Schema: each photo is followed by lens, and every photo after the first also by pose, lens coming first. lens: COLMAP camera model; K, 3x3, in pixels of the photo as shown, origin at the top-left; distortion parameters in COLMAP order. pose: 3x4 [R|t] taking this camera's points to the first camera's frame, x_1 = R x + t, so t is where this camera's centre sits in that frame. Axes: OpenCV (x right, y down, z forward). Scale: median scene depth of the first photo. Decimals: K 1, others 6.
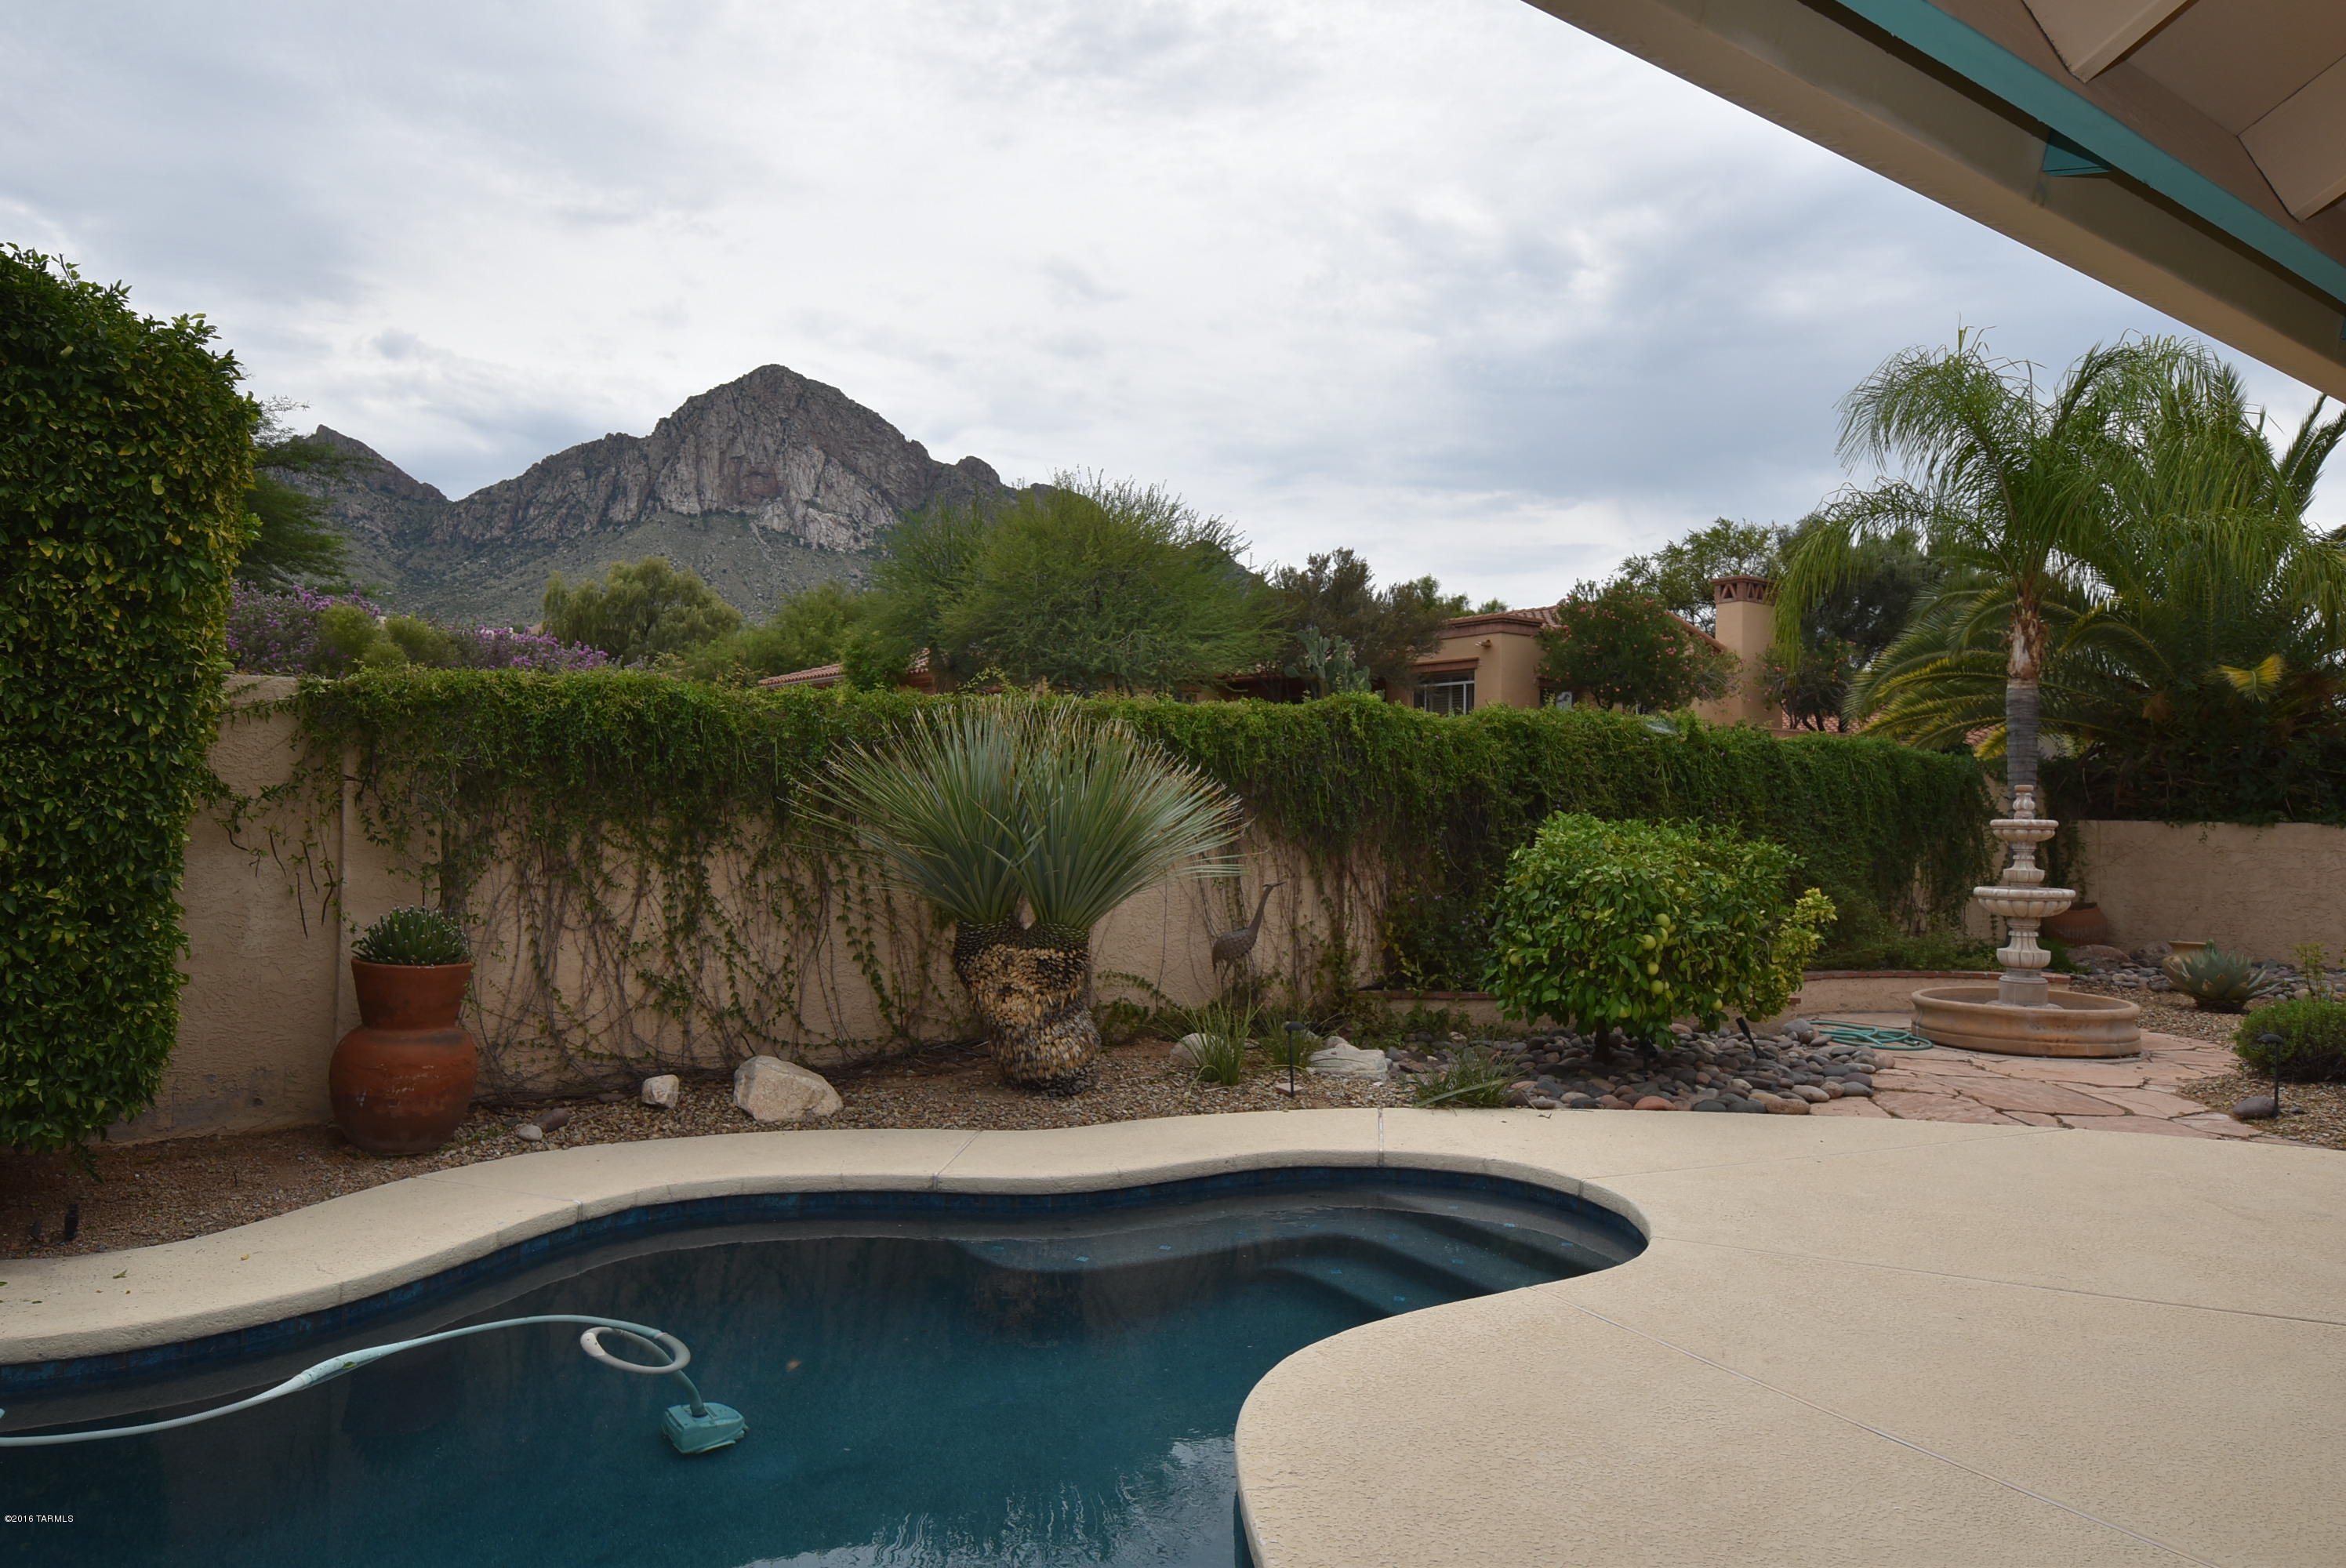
lens RADIAL K [[1529.3, 0, 1186.3], [0, 1529.3, 783.0], [0, 0, 1]] dist [0.022585, -0.016939]
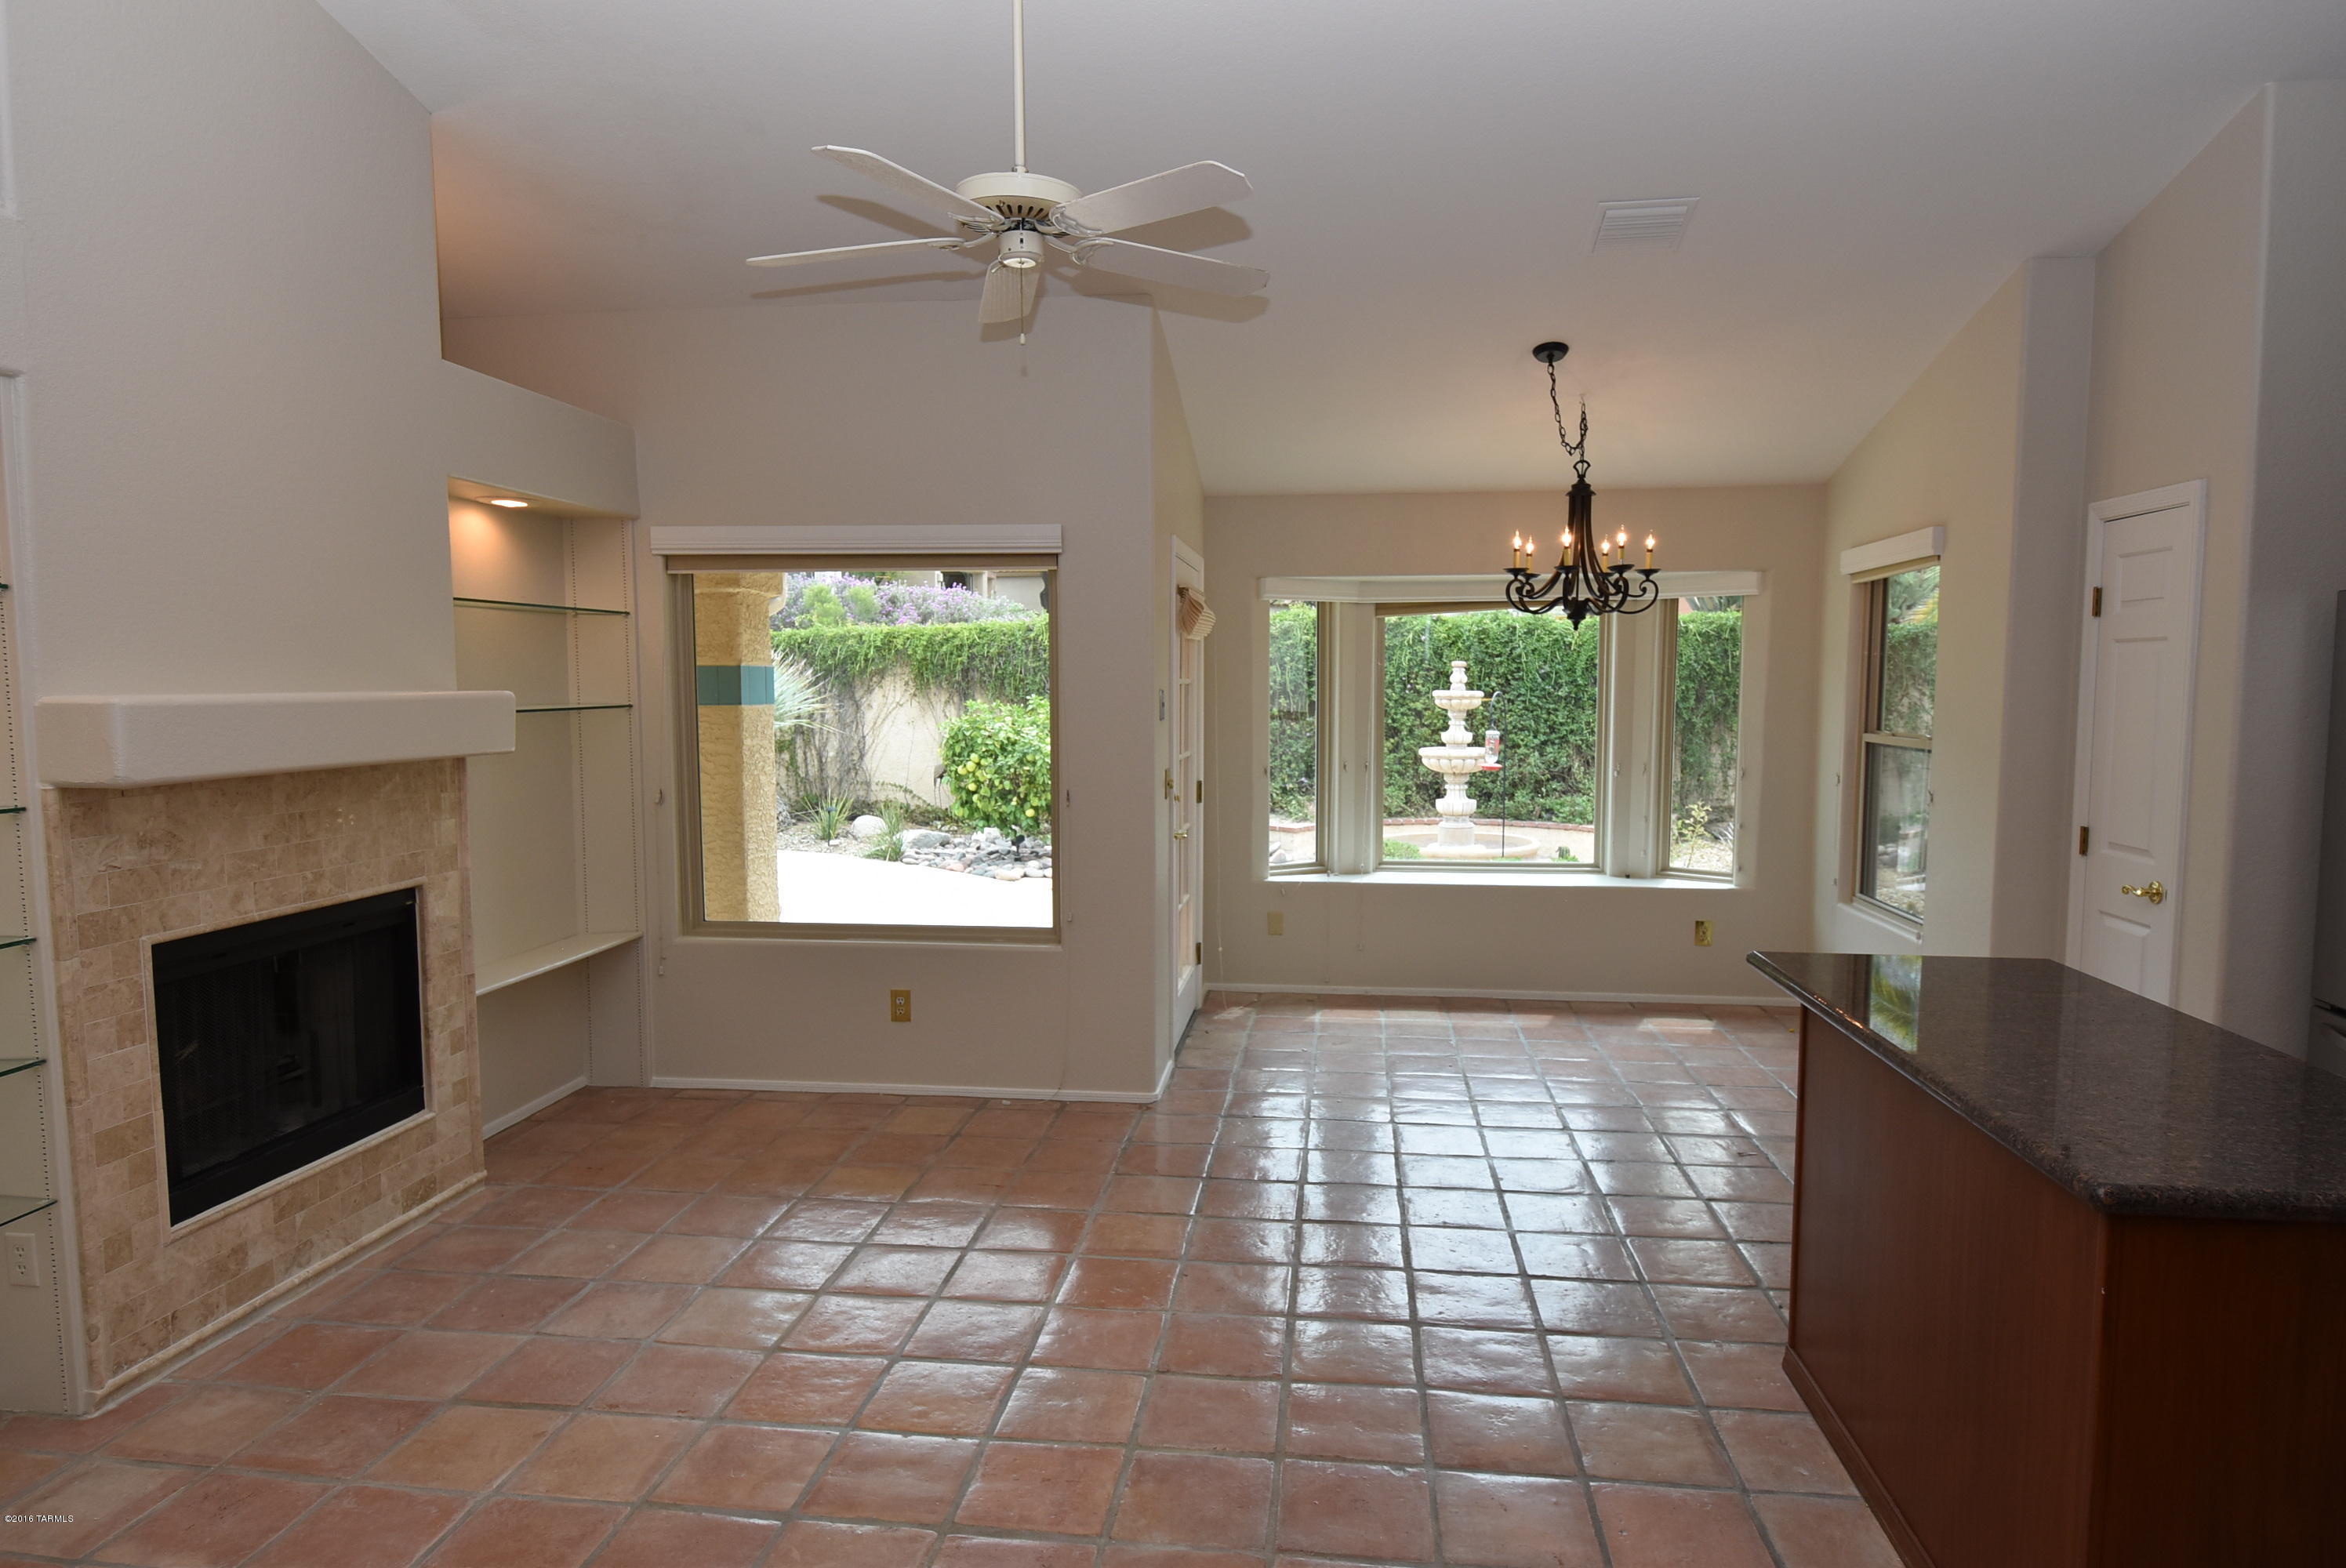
lens RADIAL K [[1362.5, 0, 1190.3], [0, 1362.5, 792.6], [0, 0, 1]] dist [0.019289, -0.020276]
pose [[0.723557, 0.044774, -0.688811, 1.424311], [0.022731, 0.995807, 0.088607, 0.004619], [0.689891, -0.079769, 0.719505, 0.122297]]
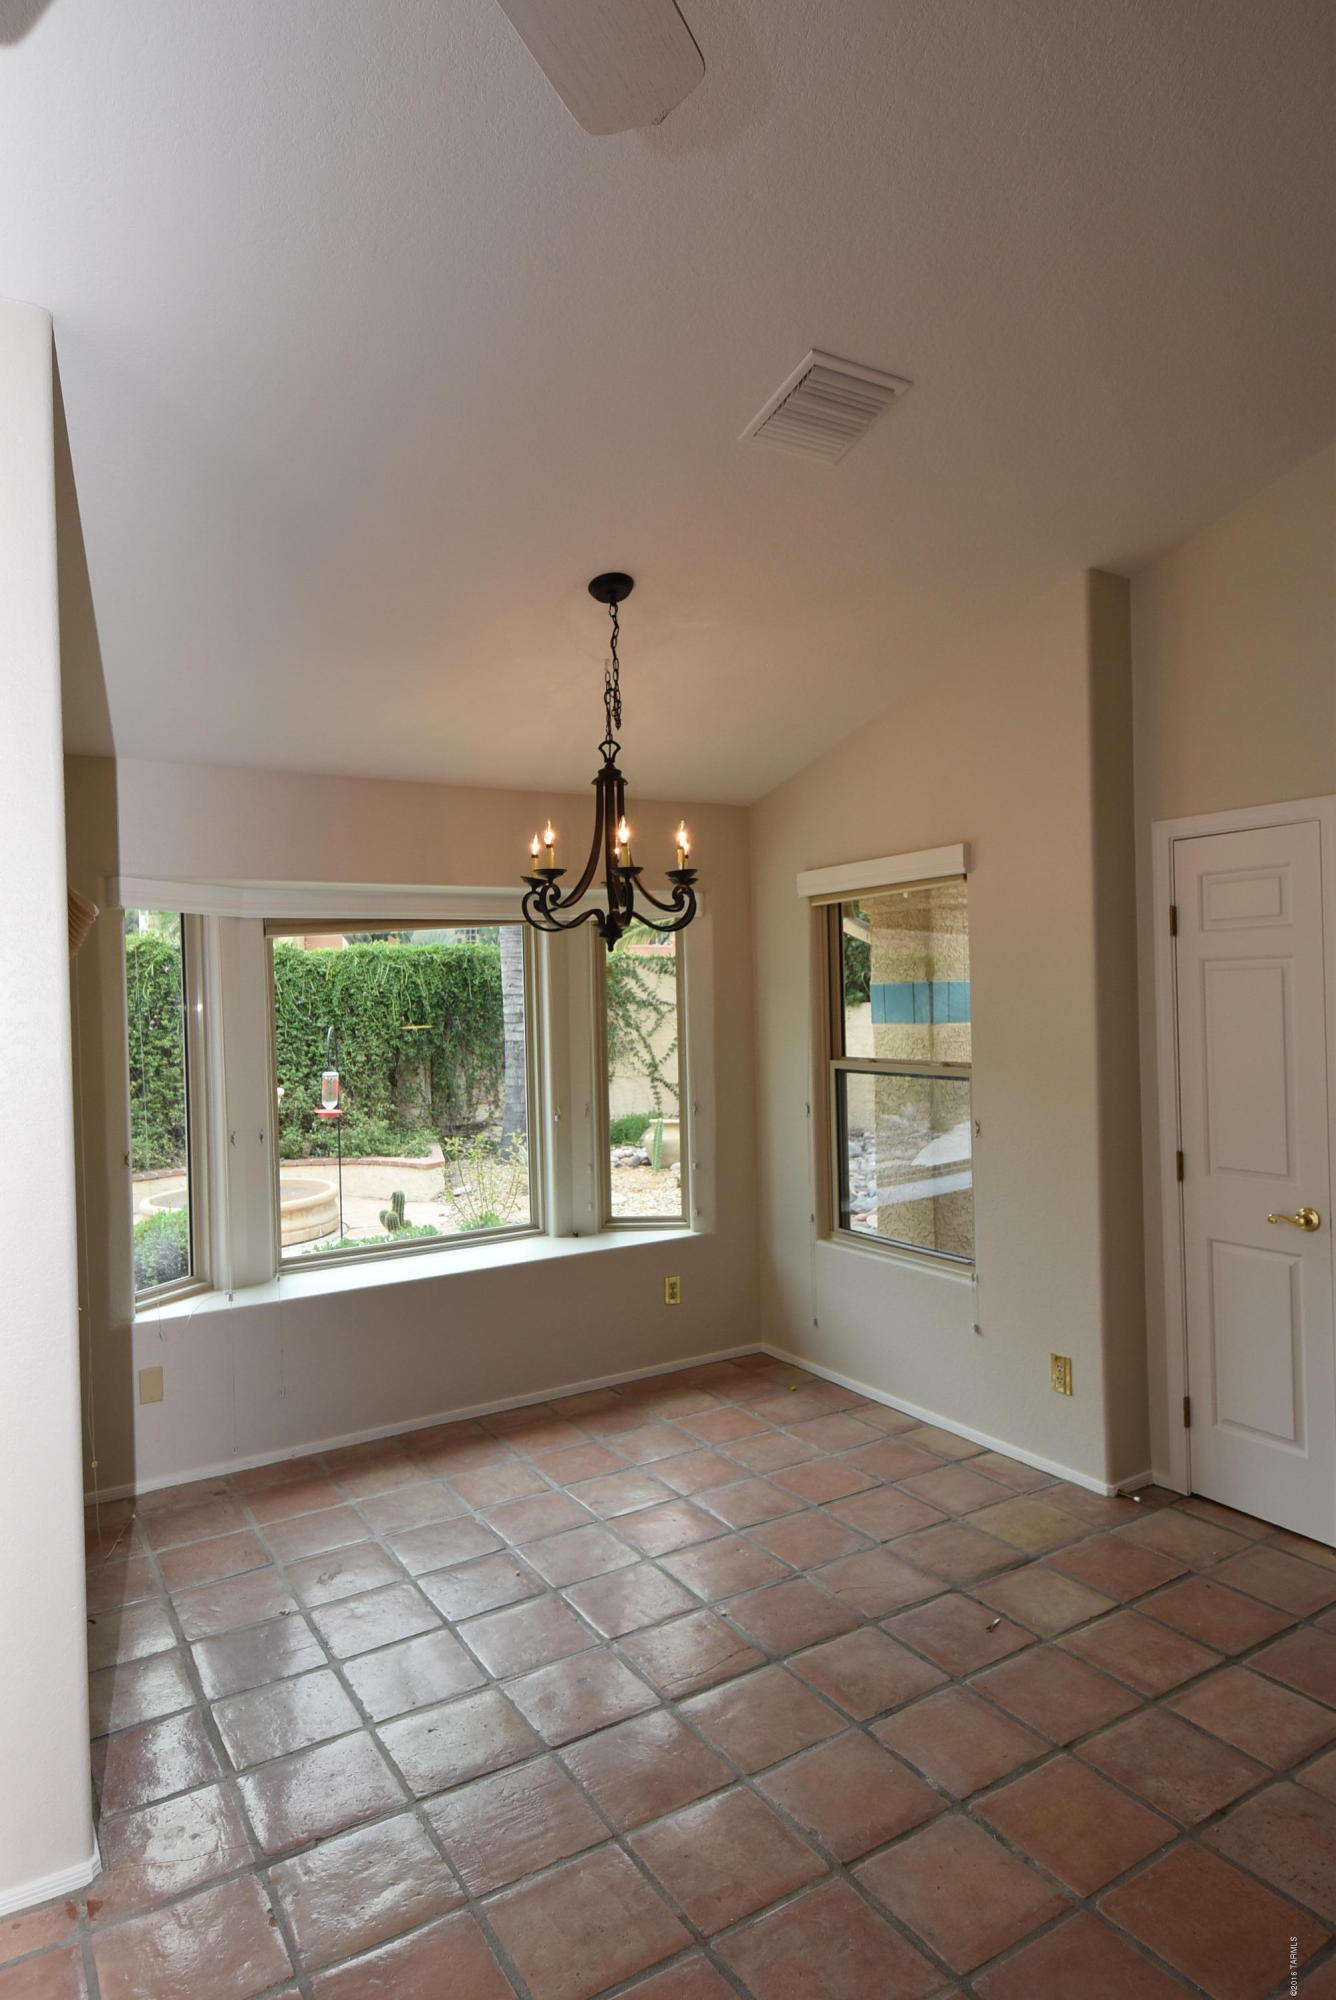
lens RADIAL K [[1161.6, 0, 657.9], [0, 1161.6, 996.8], [0, 0, 1]] dist [0.019289, -0.020276]
pose [[0.993372, -0.038641, -0.108254, 1.172069], [0.041007, 0.998964, 0.019712, -0.001437], [0.107380, -0.024020, 0.993928, 0.286904]]
